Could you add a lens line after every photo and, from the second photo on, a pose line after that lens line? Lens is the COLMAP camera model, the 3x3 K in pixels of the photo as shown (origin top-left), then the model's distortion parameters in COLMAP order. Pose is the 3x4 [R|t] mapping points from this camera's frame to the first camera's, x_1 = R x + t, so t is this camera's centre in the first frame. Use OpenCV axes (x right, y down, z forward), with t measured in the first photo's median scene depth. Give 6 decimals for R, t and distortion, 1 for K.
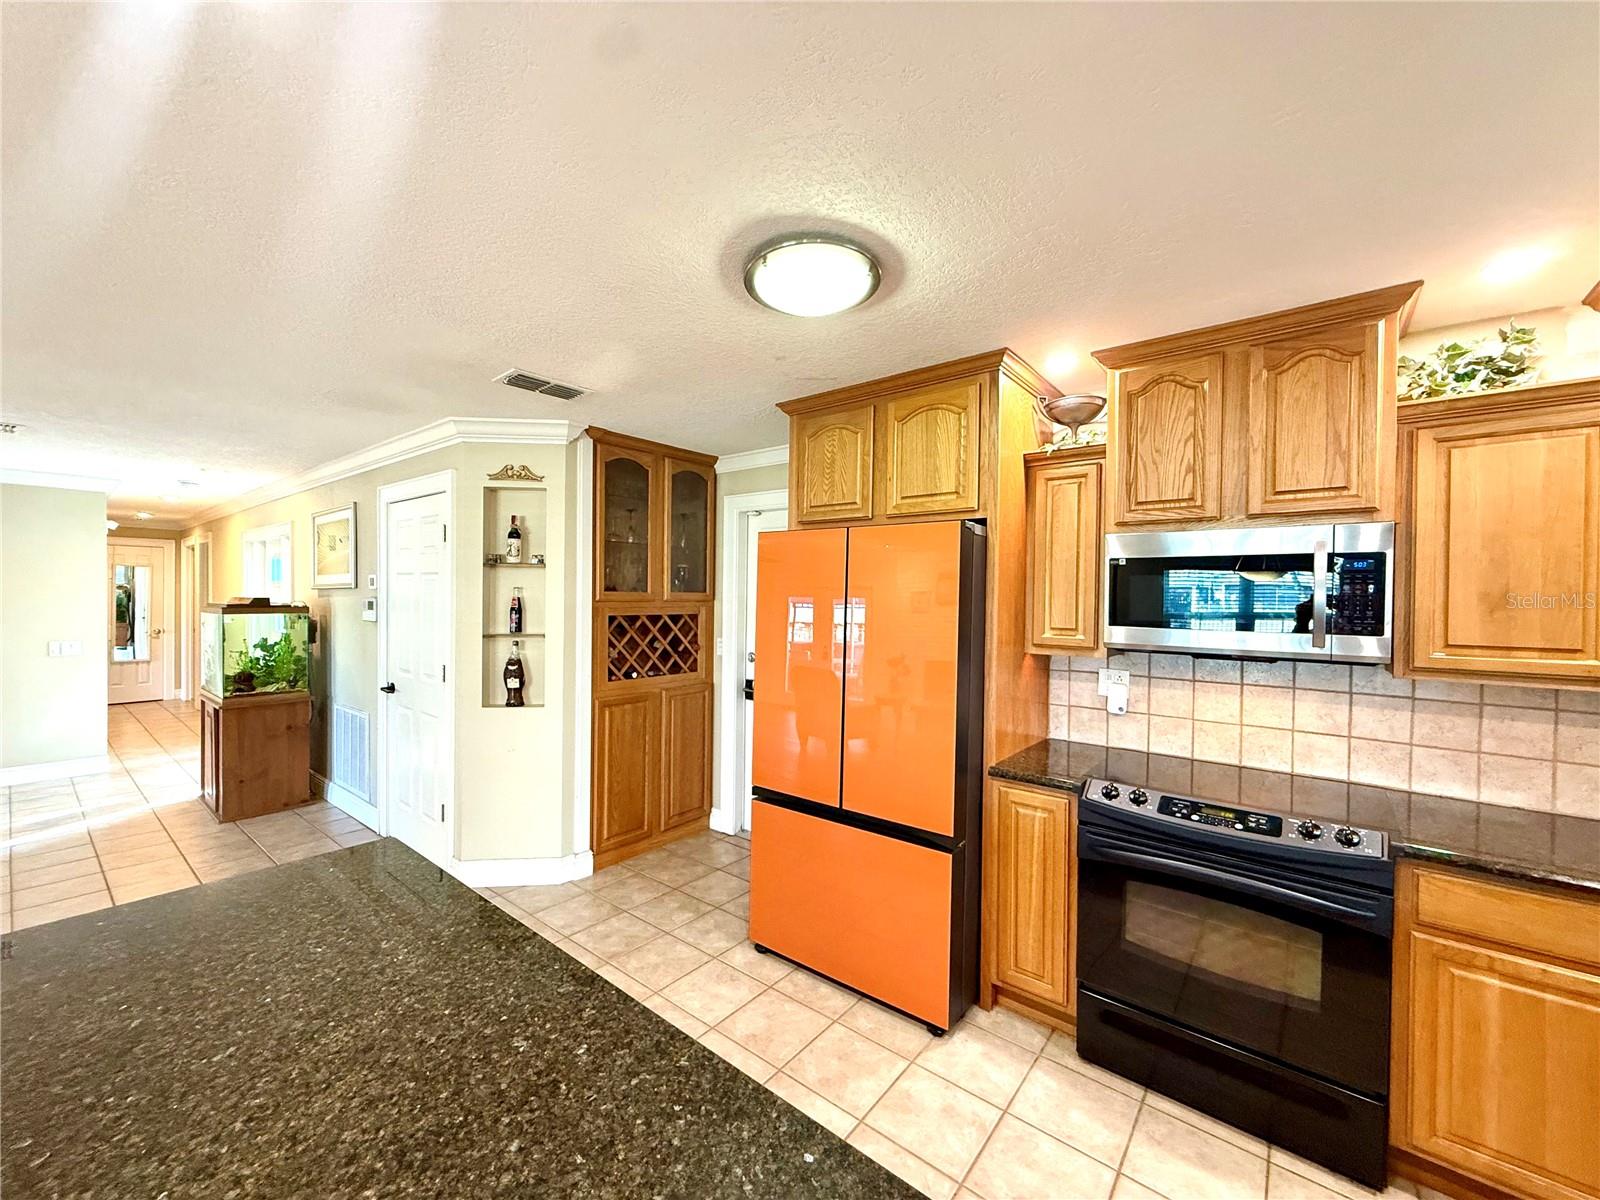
lens RADIAL K [[637.2, 0, 797.0], [0, 637.2, 603.2], [0, 0, 1]] dist [-0.000617, 0.000510]
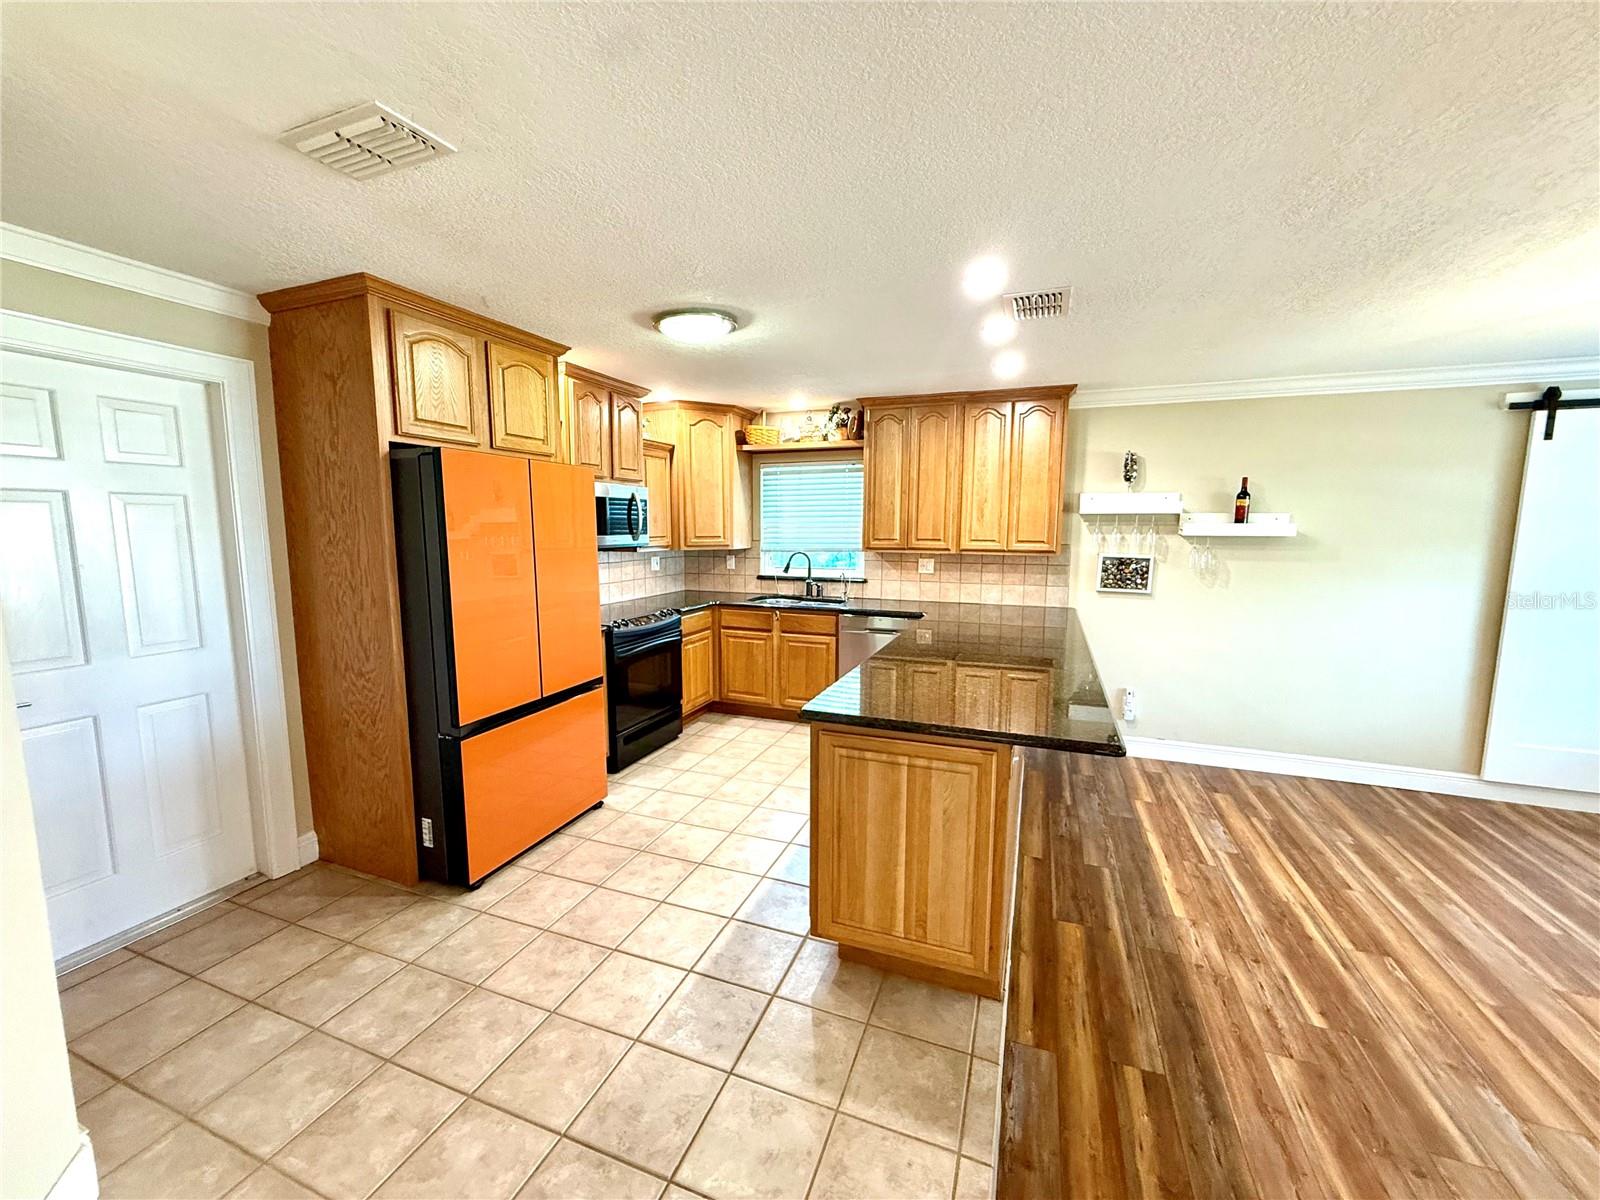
lens RADIAL K [[637.2, 0, 795.3], [0, 637.2, 600.3], [0, 0, 1]] dist [-0.000617, 0.000510]
pose [[-0.309507, -0.129148, 0.942086, -0.824766], [0.002276, 0.990630, 0.136551, -0.015538], [-0.950895, 0.044407, -0.306313, 0.630260]]
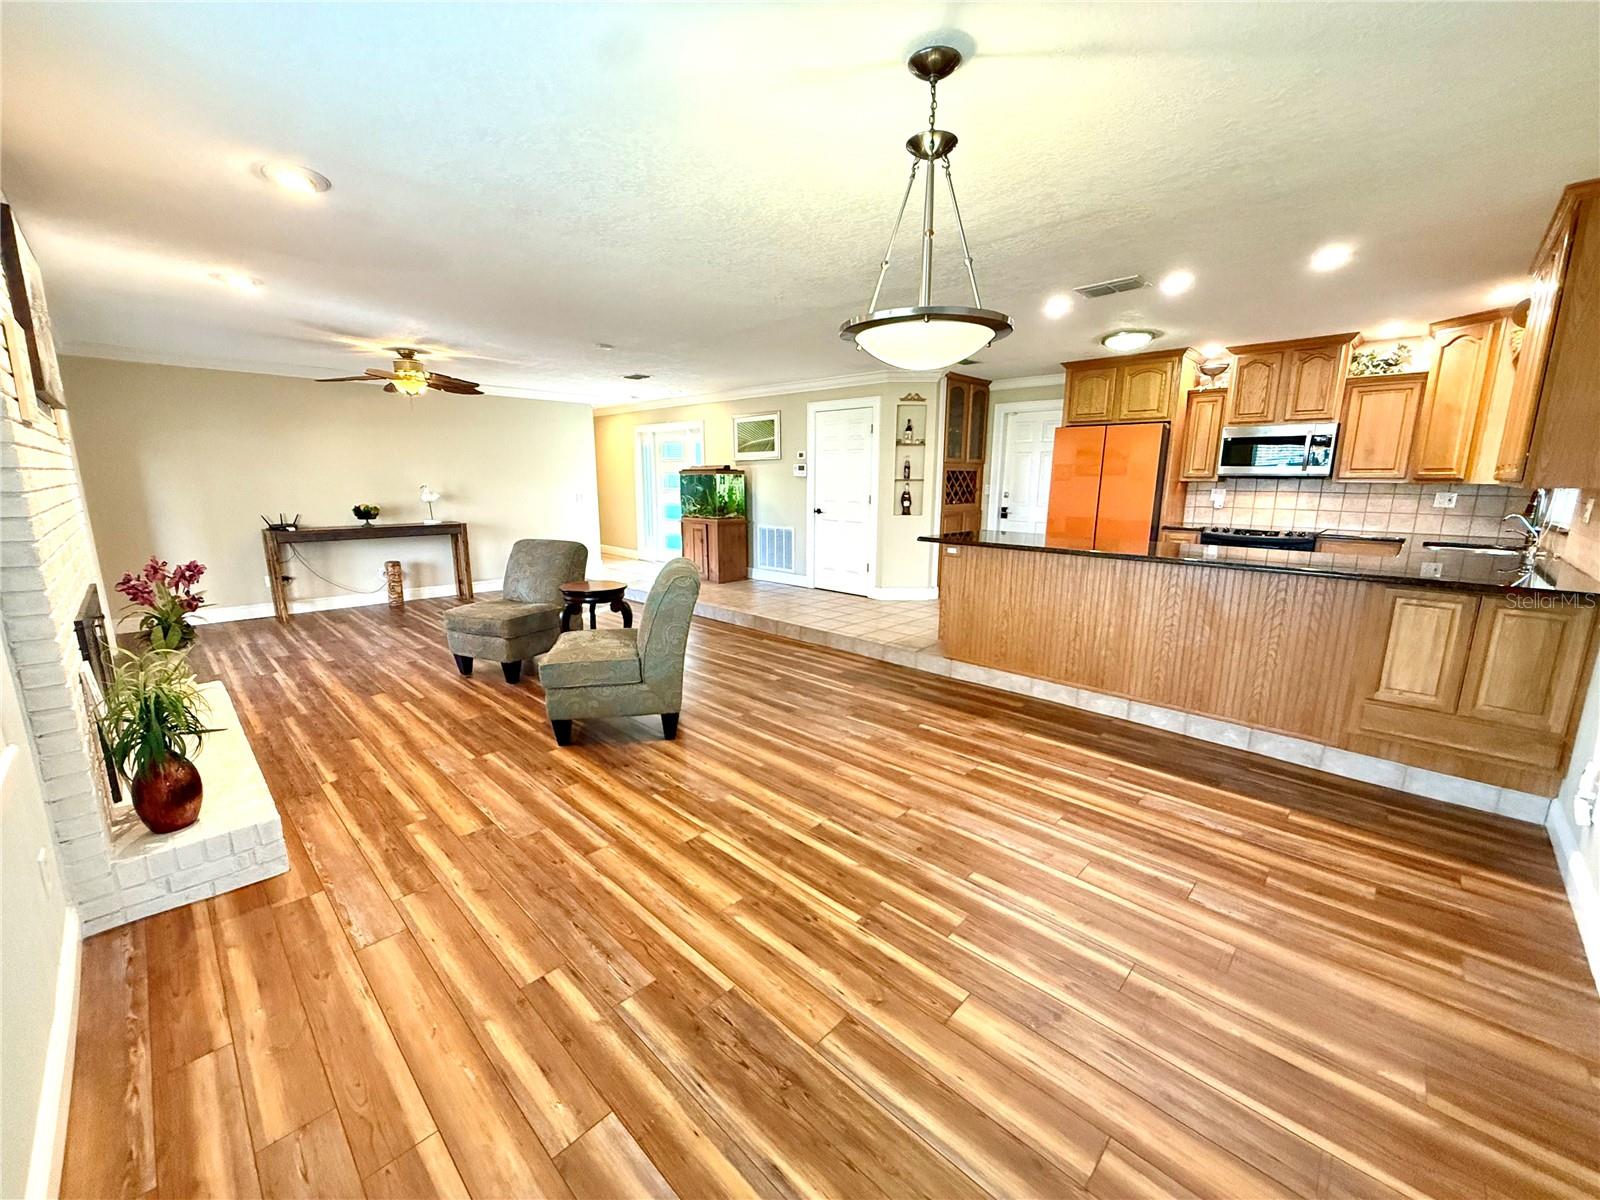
lens RADIAL K [[637.2, 0, 796.7], [0, 637.2, 599.7], [0, 0, 1]] dist [-0.000617, 0.000510]
pose [[0.995855, 0.009097, -0.090503, -0.579662], [0.007257, 0.983869, 0.178742, 0.057487], [0.090669, -0.178657, 0.979725, -1.046384]]
